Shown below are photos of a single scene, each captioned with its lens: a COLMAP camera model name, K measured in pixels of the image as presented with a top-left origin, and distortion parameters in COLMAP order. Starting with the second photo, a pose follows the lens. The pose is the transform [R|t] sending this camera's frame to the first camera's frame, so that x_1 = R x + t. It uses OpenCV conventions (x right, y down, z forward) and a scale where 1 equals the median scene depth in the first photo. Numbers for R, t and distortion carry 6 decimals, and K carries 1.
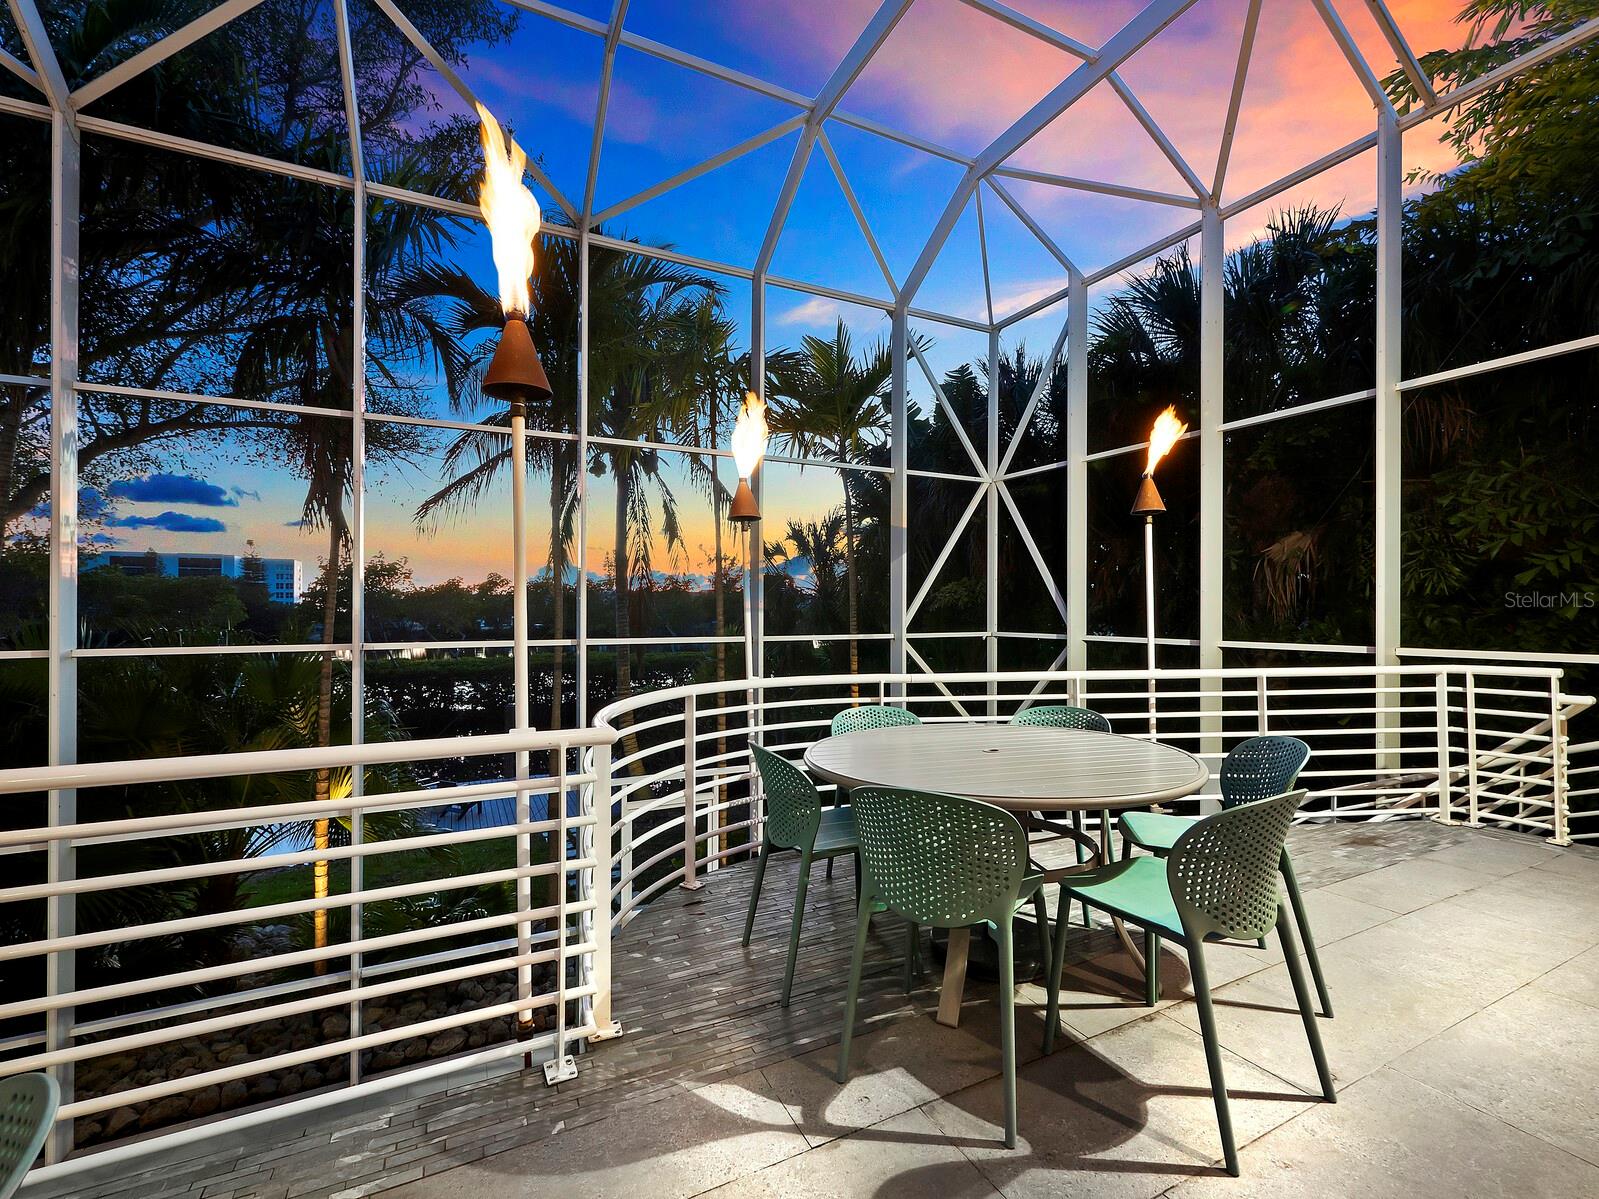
lens RADIAL K [[708.2, 0, 799.5], [0, 708.2, 599.5], [0, 0, 1]] dist [0.001370, -0.000028]
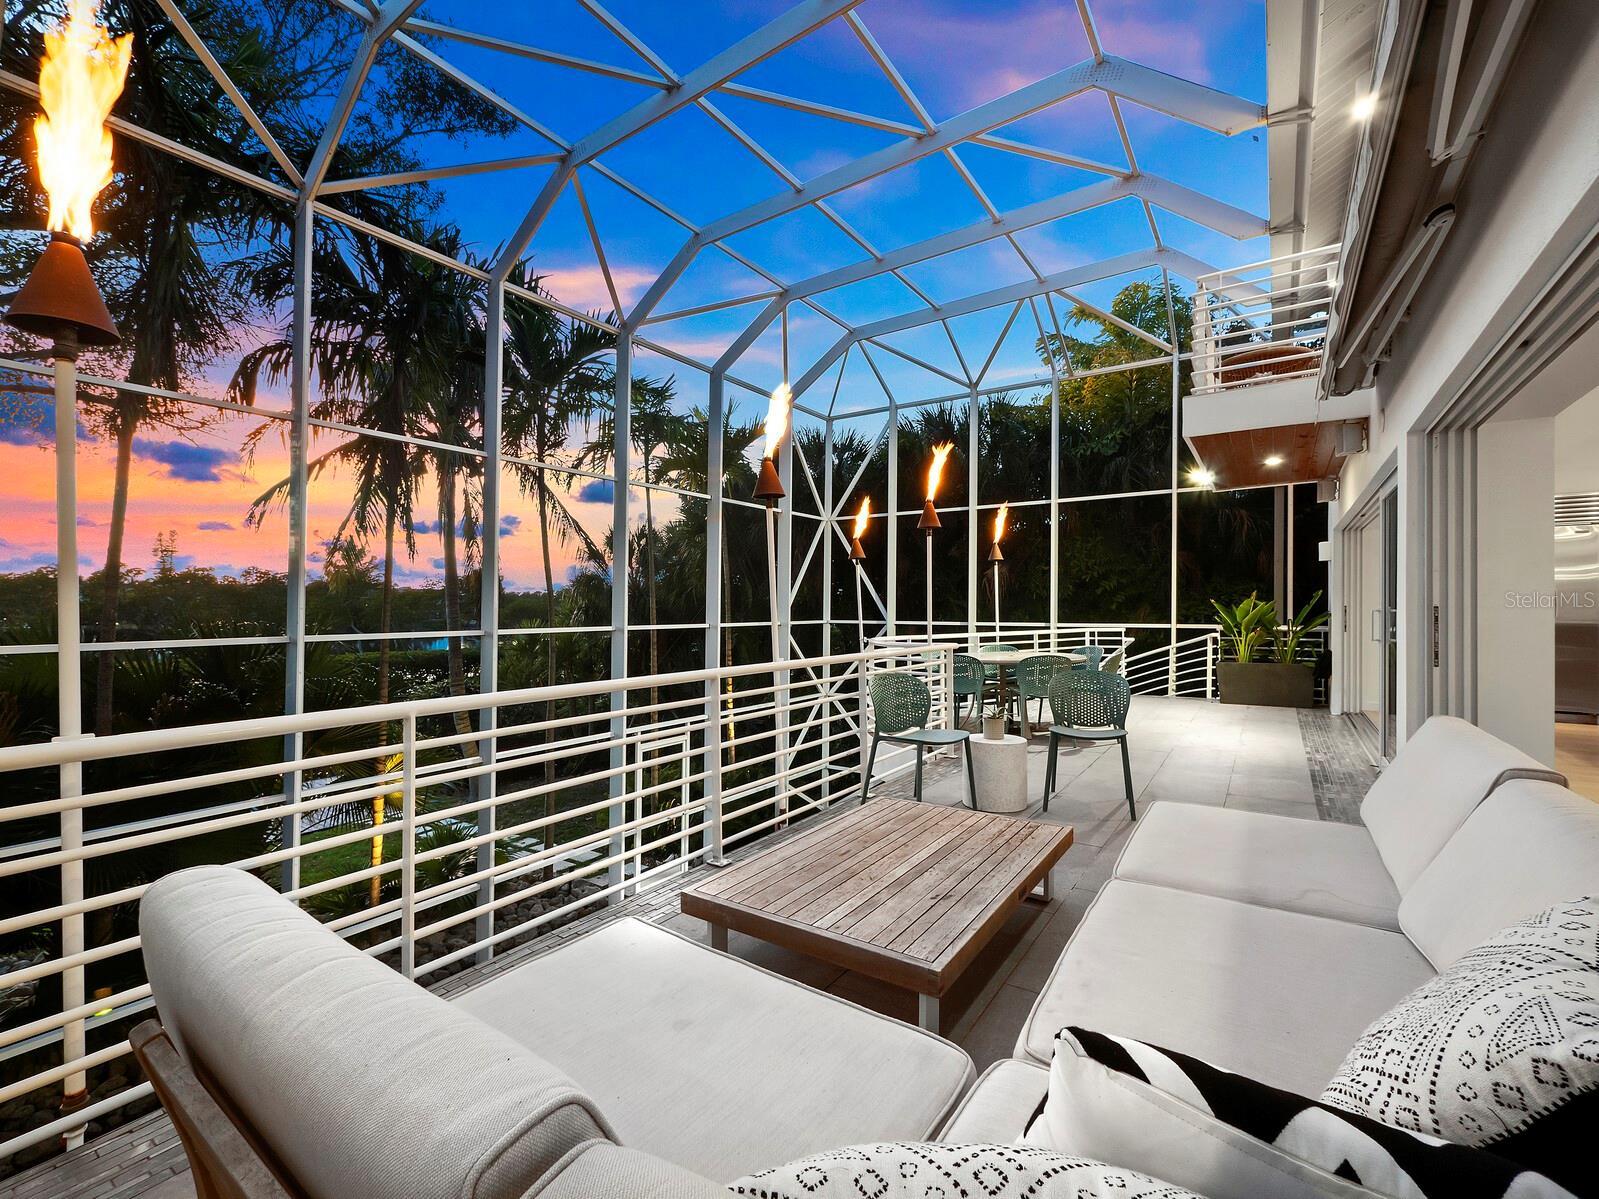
lens RADIAL K [[687.8, 0, 799.5], [0, 687.8, 599.5], [0, 0, 1]] dist [-0.022550, -0.000045]
pose [[0.876520, 0.002940, 0.481356, -0.686826], [-0.007344, 0.999947, 0.007265, -0.009387], [-0.481309, -0.009903, 0.876495, -0.362446]]
